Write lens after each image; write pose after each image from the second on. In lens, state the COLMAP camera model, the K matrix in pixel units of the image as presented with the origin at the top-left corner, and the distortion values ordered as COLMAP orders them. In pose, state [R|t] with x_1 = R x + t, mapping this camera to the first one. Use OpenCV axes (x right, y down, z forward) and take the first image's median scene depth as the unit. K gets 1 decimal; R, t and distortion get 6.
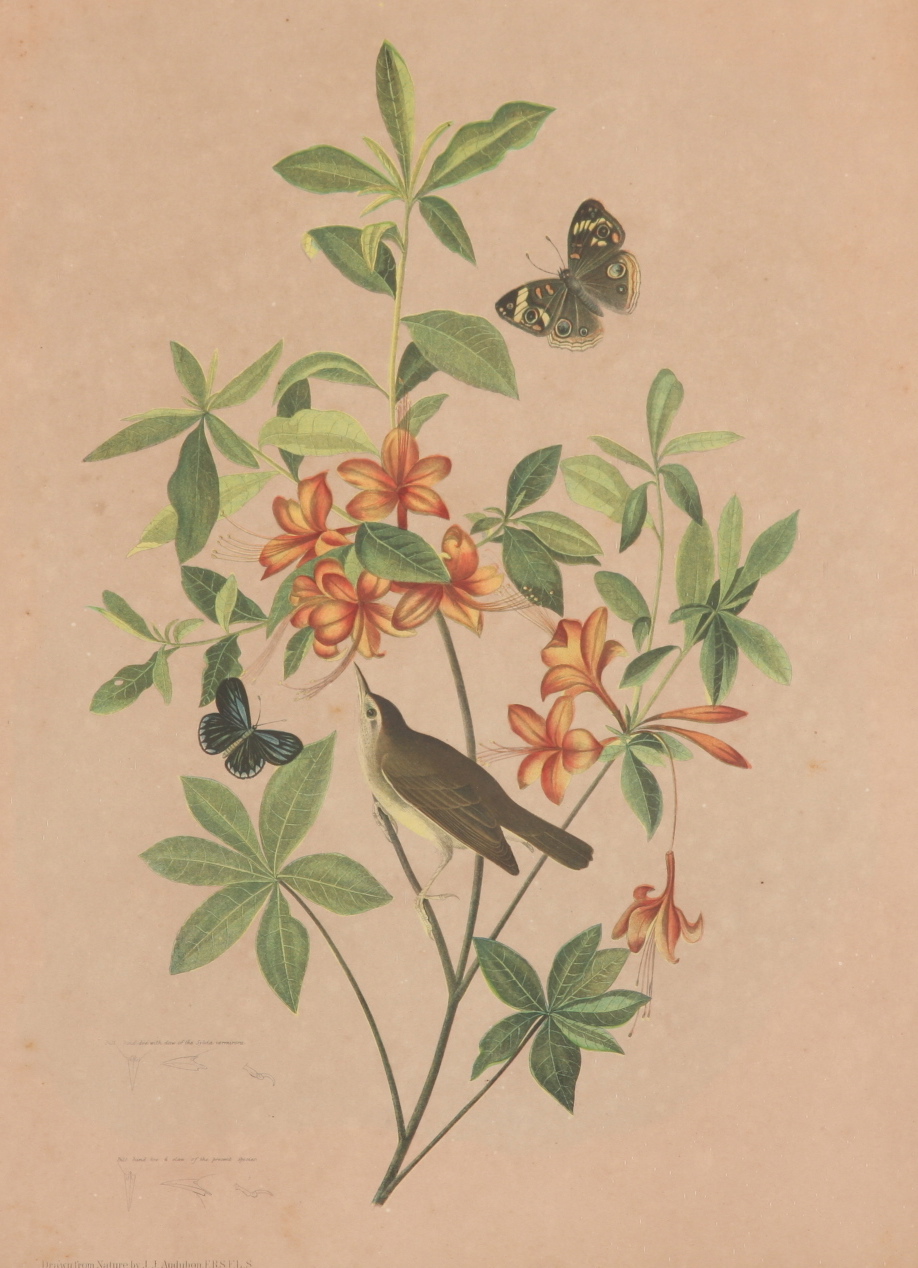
lens RADIAL K [[7573.8, 0, 457.9], [0, 7573.8, 633.4], [0, 0, 1]] dist [0.407712, 0.000000]
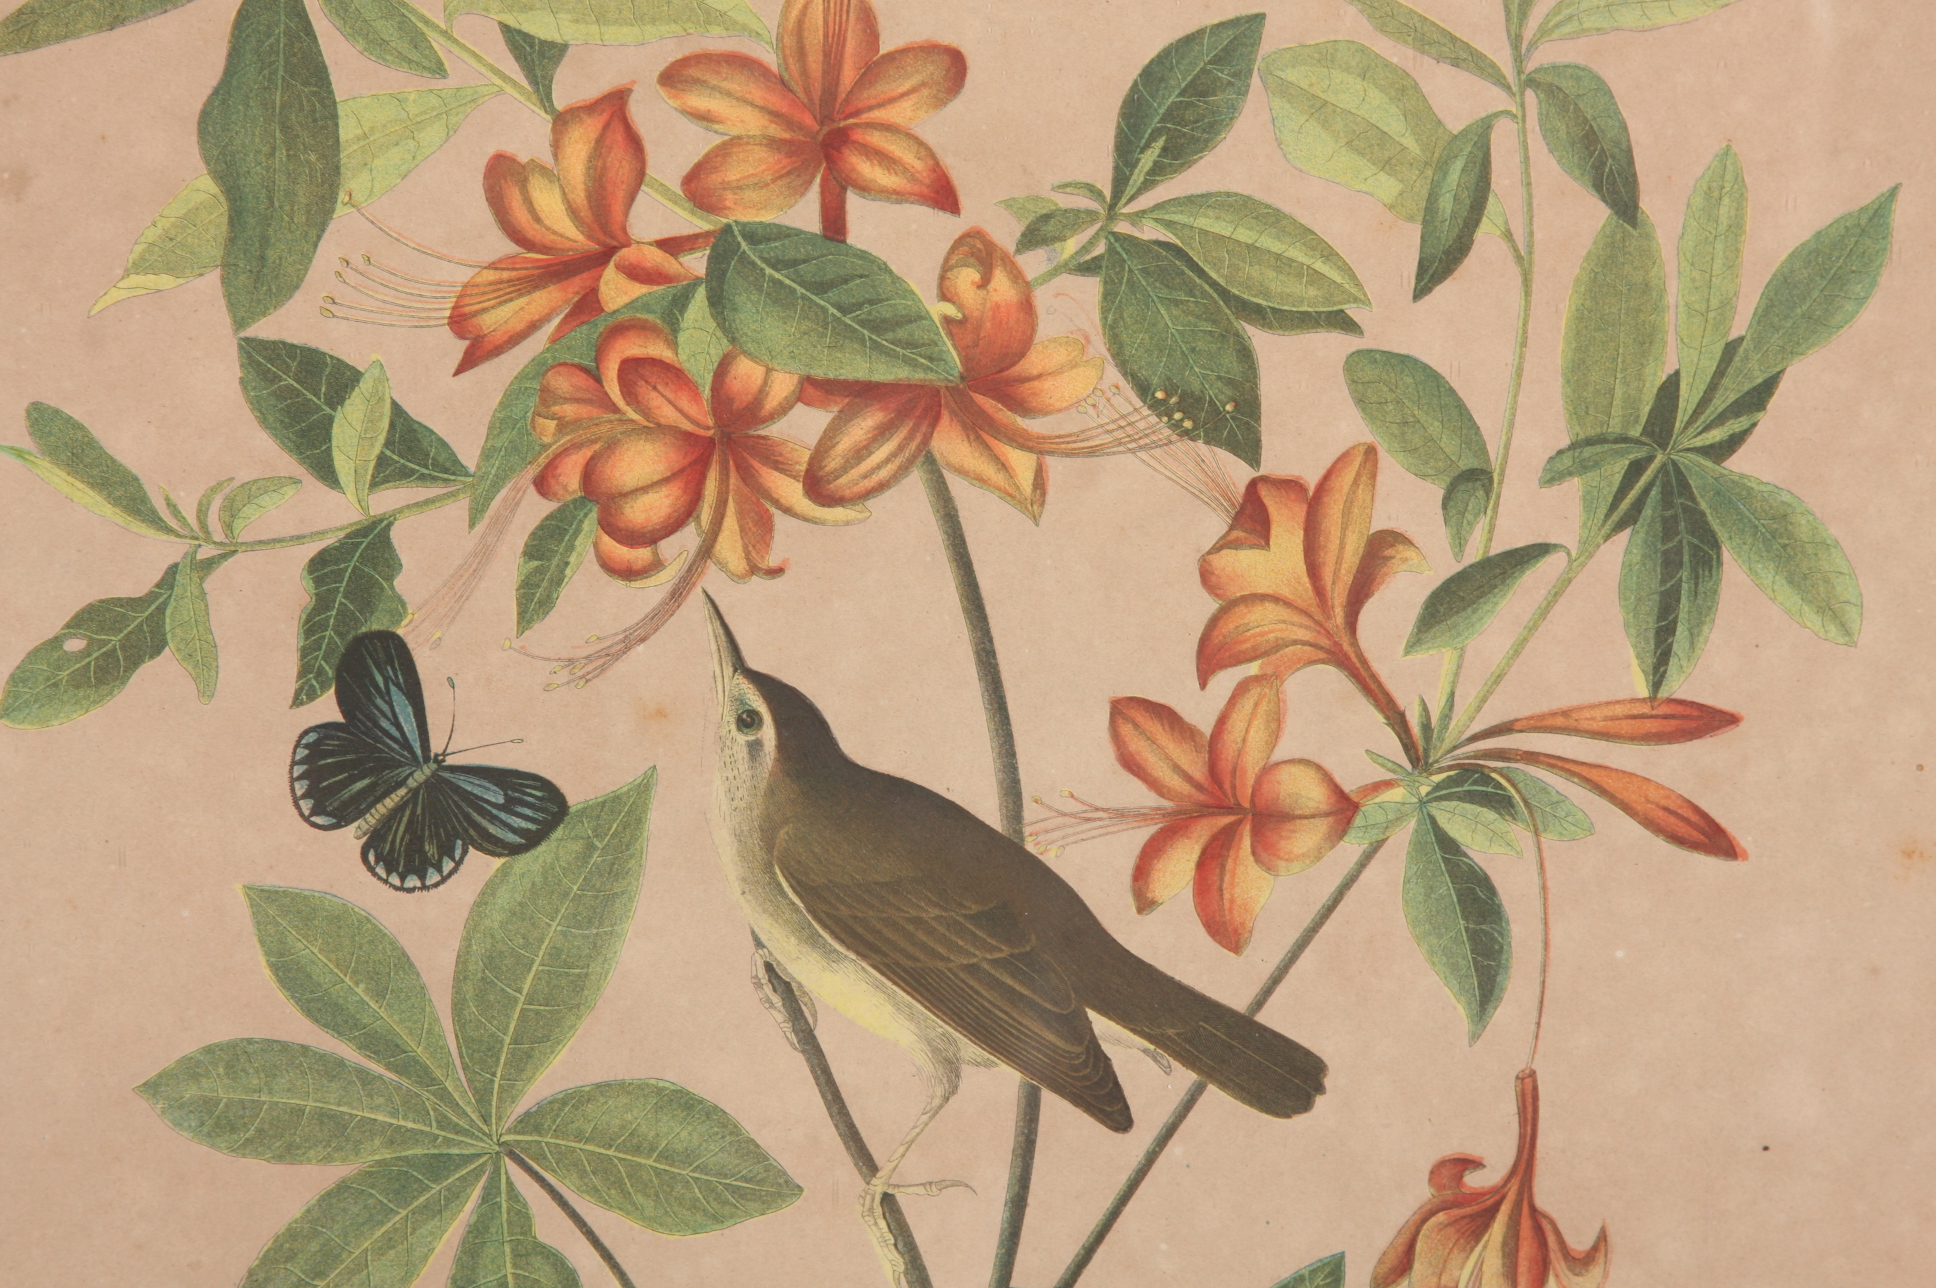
lens RADIAL K [[12004.6, 0, 1082.3], [0, 12004.6, 677.2], [0, 0, 1]] dist [0.842528, 0.000000]
pose [[0.999668, -0.003803, 0.025489, -0.010265], [0.002854, 0.999306, 0.037148, -0.014244], [-0.025612, -0.037063, 0.998985, 0.408155]]
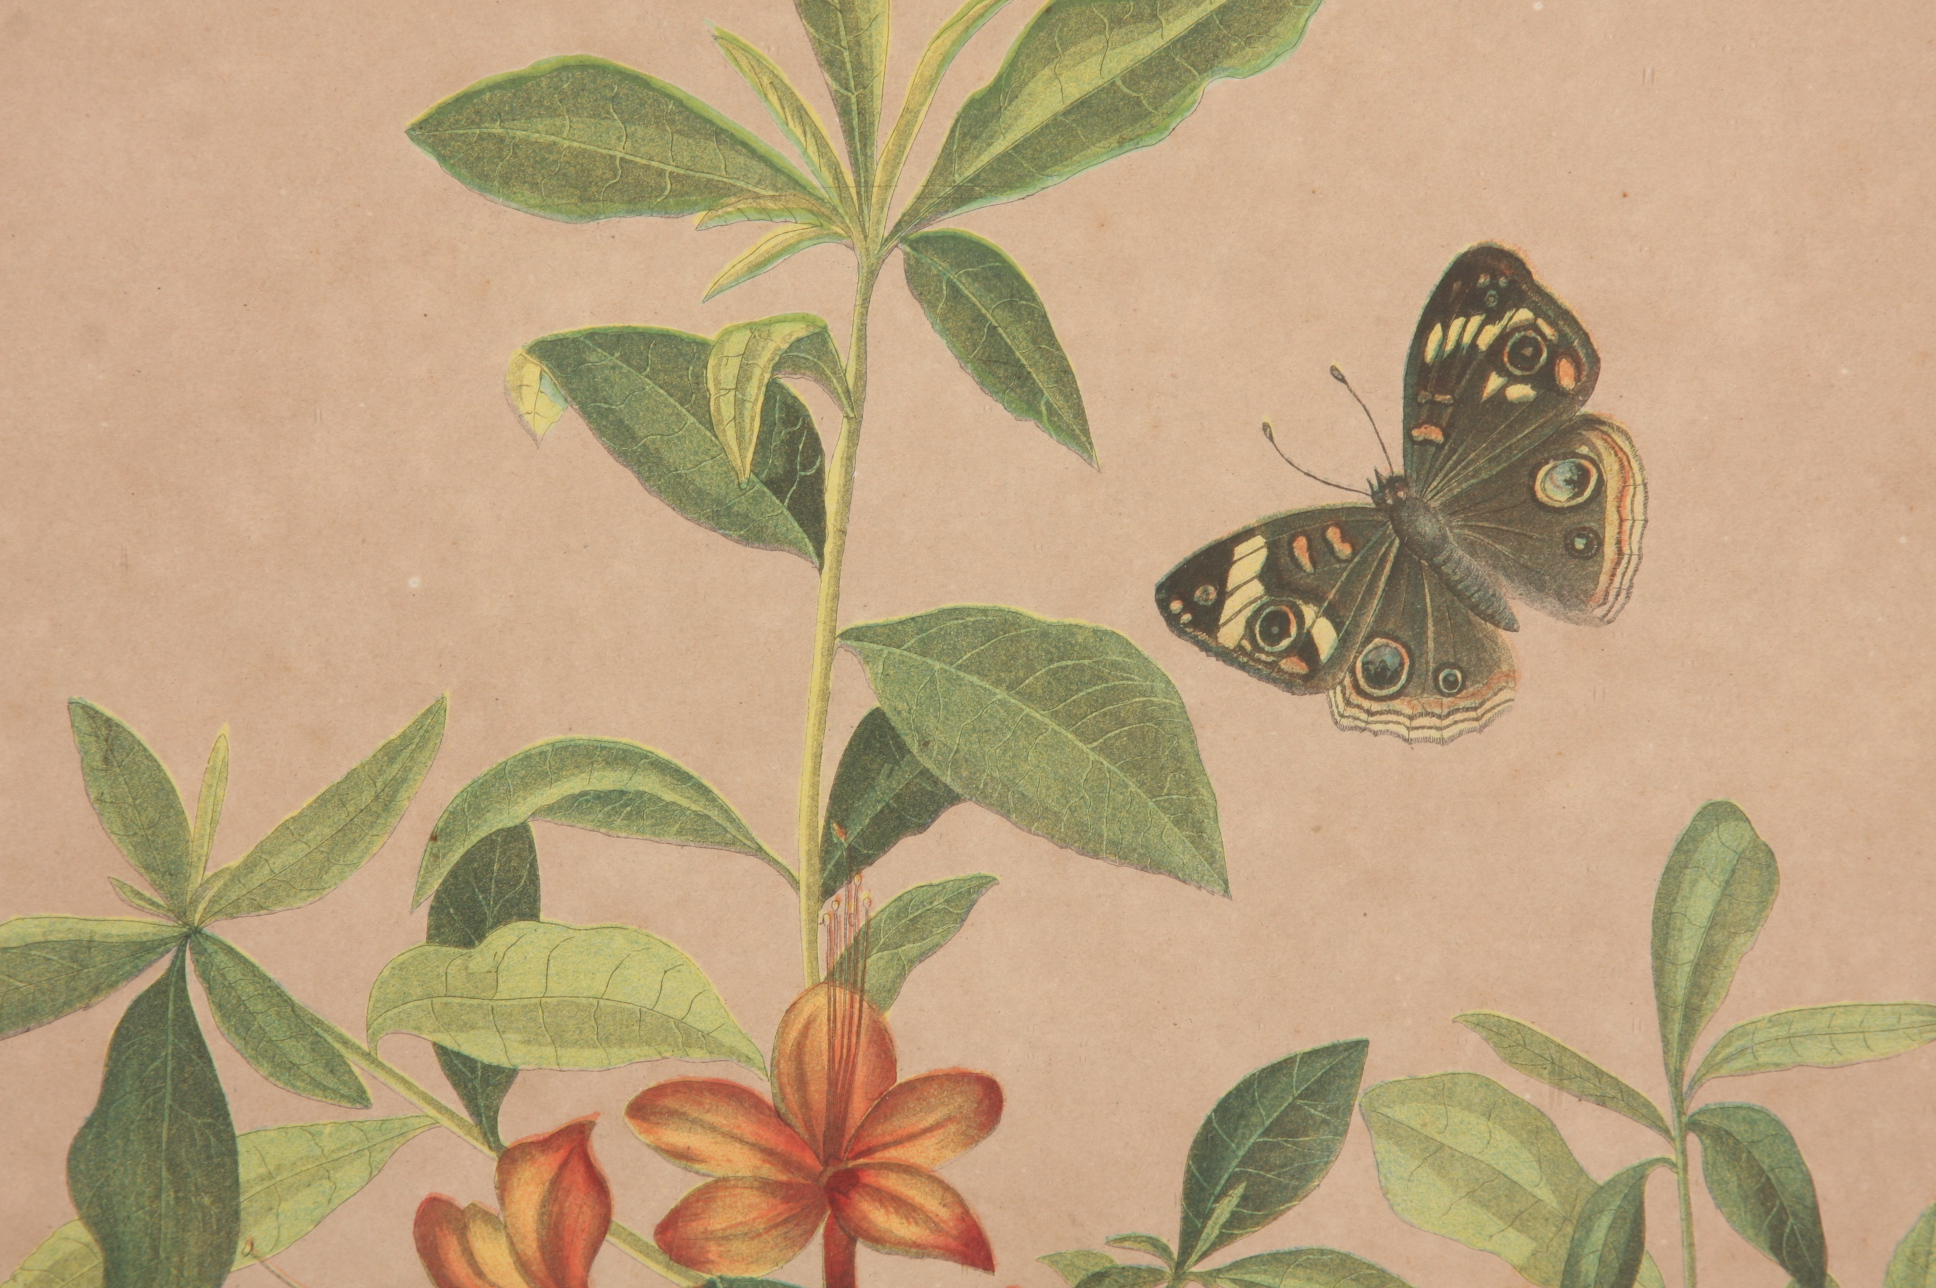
lens RADIAL K [[12004.6, 0, 960.9], [0, 12004.6, 644.3], [0, 0, 1]] dist [0.842528, 0.000000]
pose [[0.999974, 0.006626, 0.002675, -0.003926], [-0.006619, 0.999974, -0.002747, -0.039023], [-0.002693, 0.002729, 0.999993, 0.515153]]
